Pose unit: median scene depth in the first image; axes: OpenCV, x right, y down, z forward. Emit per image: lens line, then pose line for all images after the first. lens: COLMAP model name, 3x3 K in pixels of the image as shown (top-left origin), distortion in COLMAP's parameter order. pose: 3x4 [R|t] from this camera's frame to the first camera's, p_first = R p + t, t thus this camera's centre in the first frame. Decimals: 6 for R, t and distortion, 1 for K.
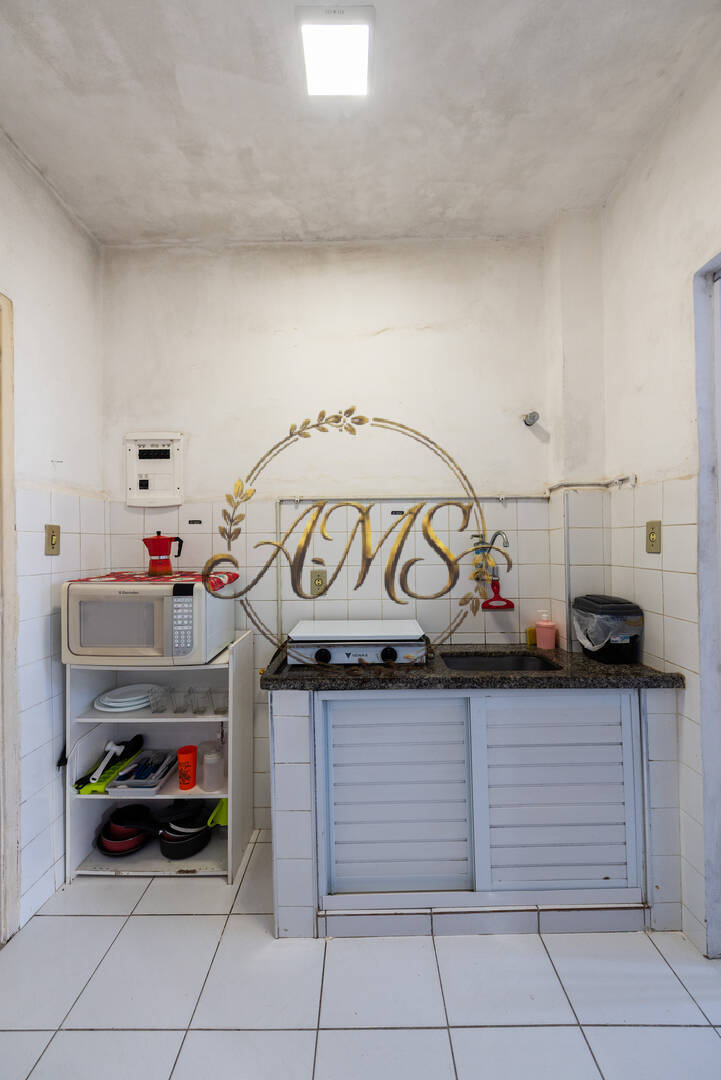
lens RADIAL K [[424.0, 0, 345.5], [0, 424.0, 544.7], [0, 0, 1]] dist [0.001654, 0.000022]
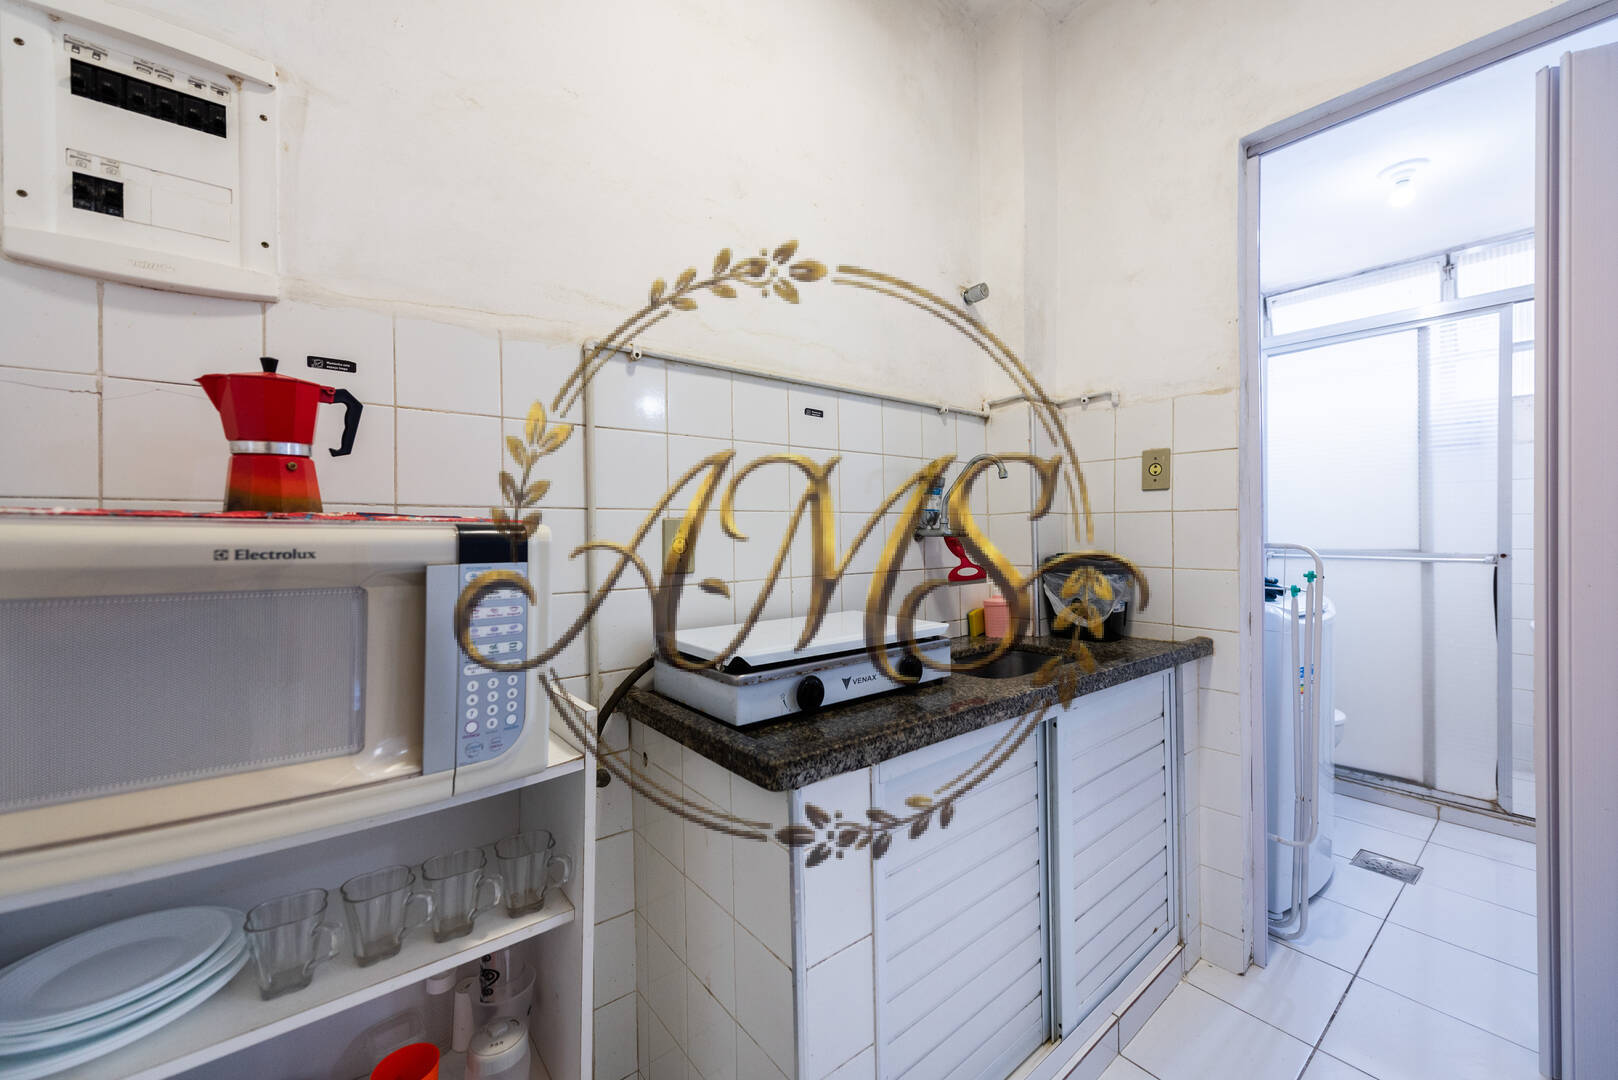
lens RADIAL K [[643.0, 0, 798.5], [0, 643.0, 546.1], [0, 0, 1]] dist [0.001080, -0.000126]
pose [[0.765927, -0.007793, 0.642880, -0.486128], [0.001557, 0.999946, 0.010265, 0.099283], [-0.642925, -0.006862, 0.765898, 0.477523]]
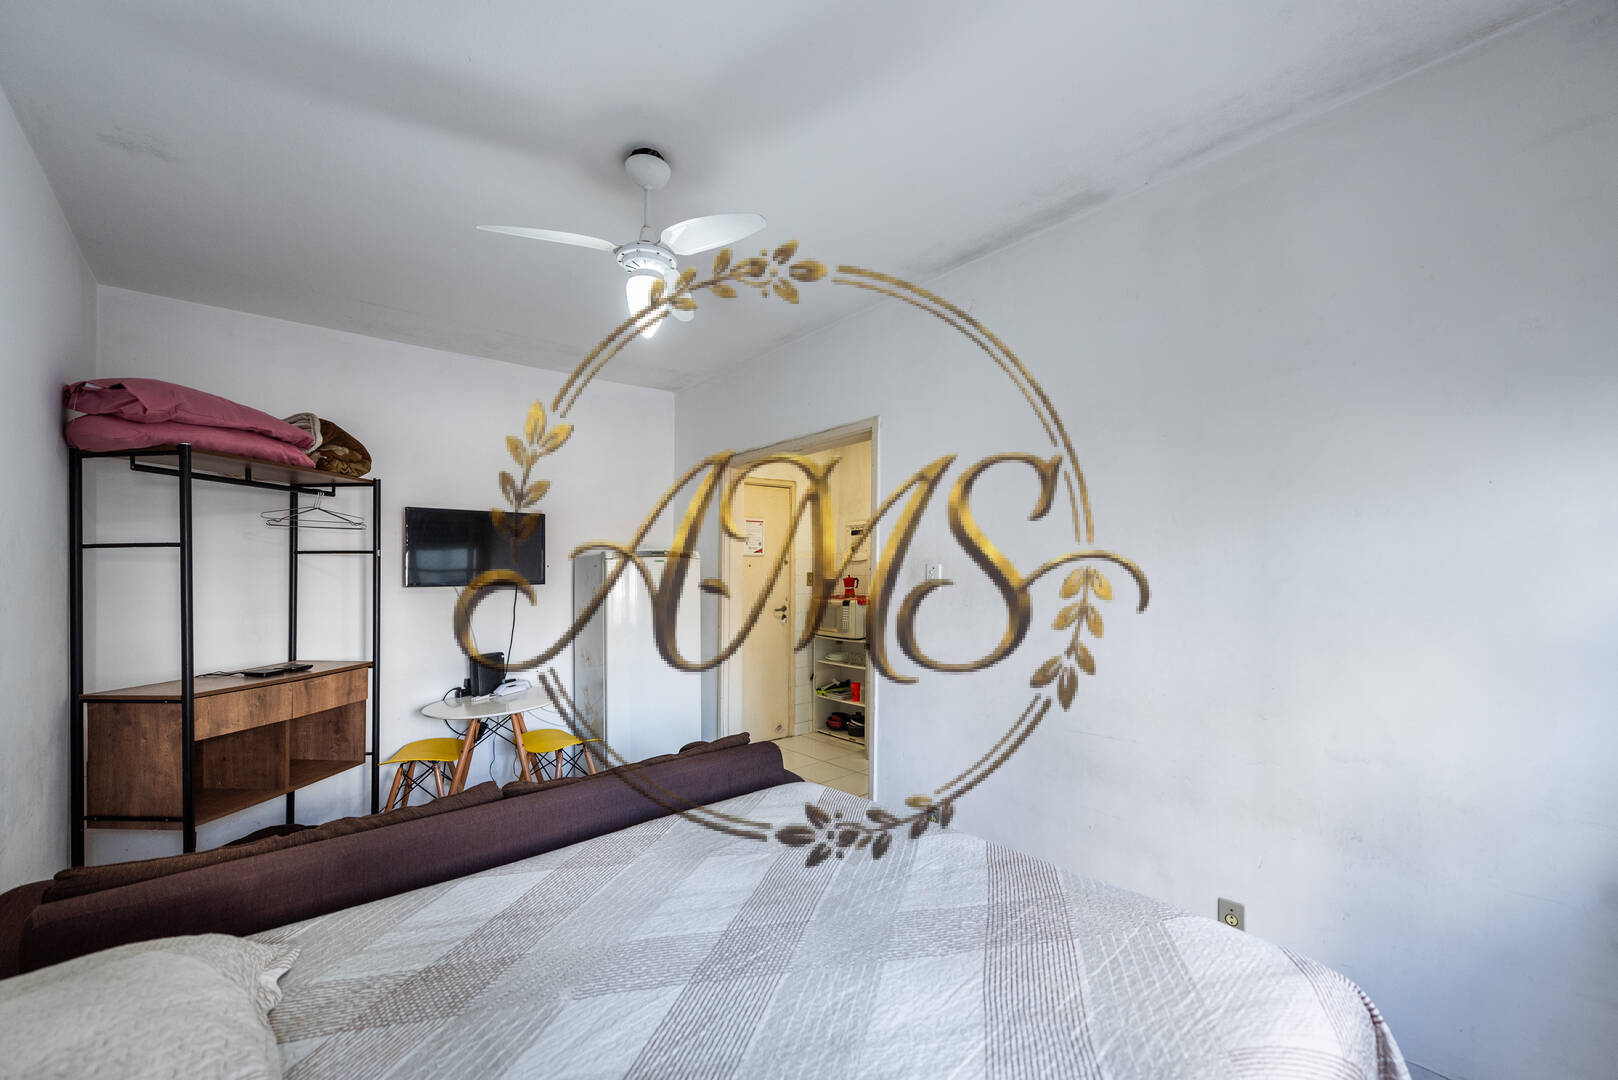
lens RADIAL K [[652.4, 0, 809.0], [0, 652.4, 540.0], [0, 0, 1]] dist [0.038624, 0.000072]
pose [[0.680349, -0.021614, -0.732570, 1.891848], [-0.006462, 0.999349, -0.035487, -0.096840], [0.732860, 0.028878, 0.679766, -1.402543]]
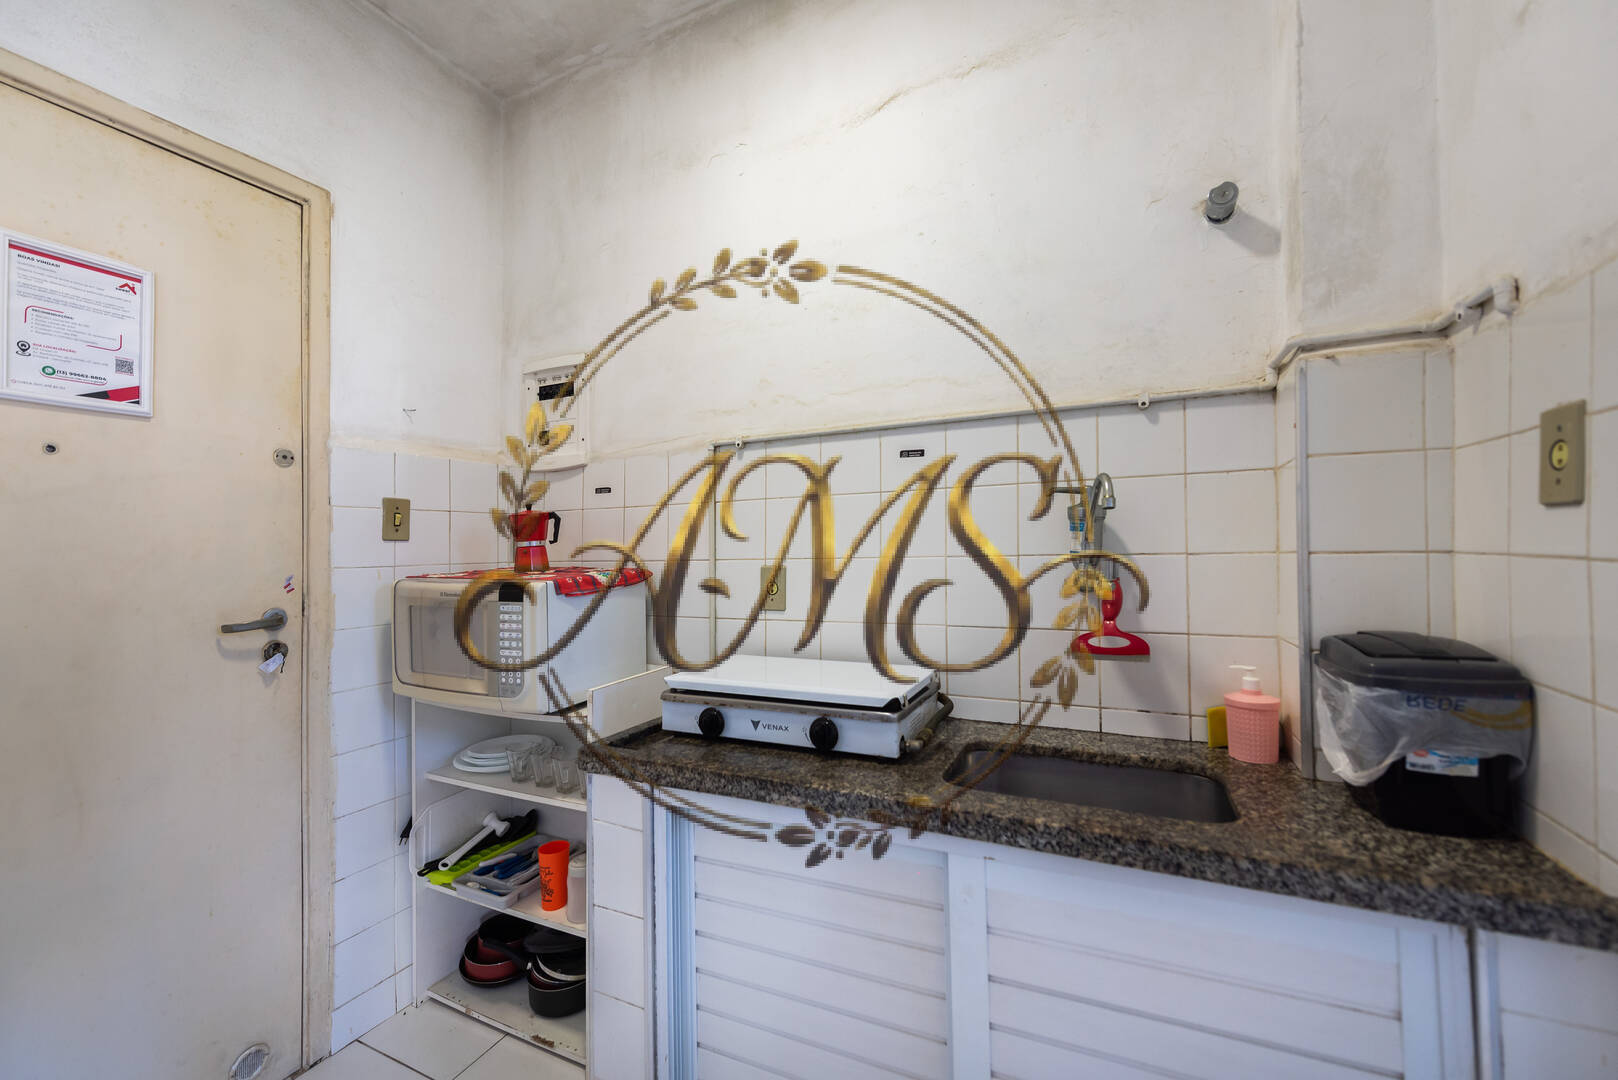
lens RADIAL K [[635.2, 0, 797.9], [0, 635.2, 547.8], [0, 0, 1]] dist [0.001654, 0.000022]
pose [[0.911382, -0.008018, -0.411483, 0.368742], [0.010097, 0.999945, 0.002879, 0.040458], [0.411437, -0.006779, 0.911413, 0.304205]]
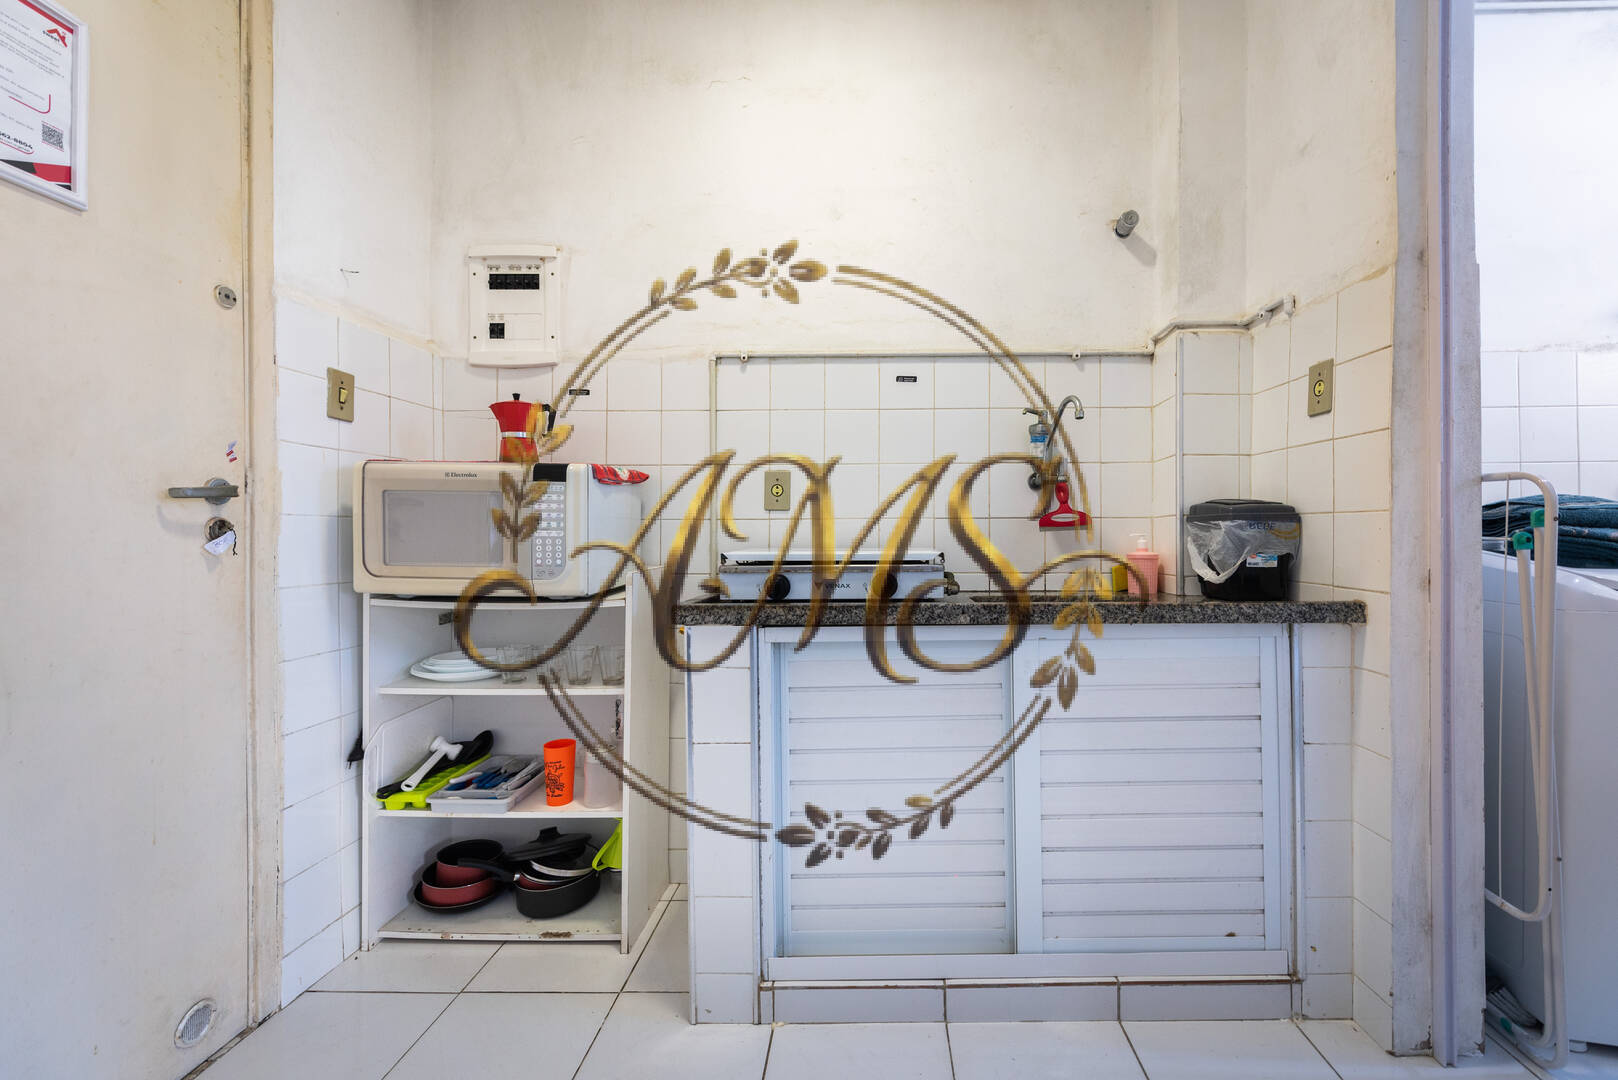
lens RADIAL K [[661.3, 0, 843.1], [0, 661.3, 544.3], [0, 0, 1]] dist [0.004290, -0.000730]
pose [[0.999928, 0.011191, -0.004428, 0.044660], [-0.011128, 0.999841, 0.013928, 0.183715], [0.004583, -0.013878, 0.999893, 0.040458]]
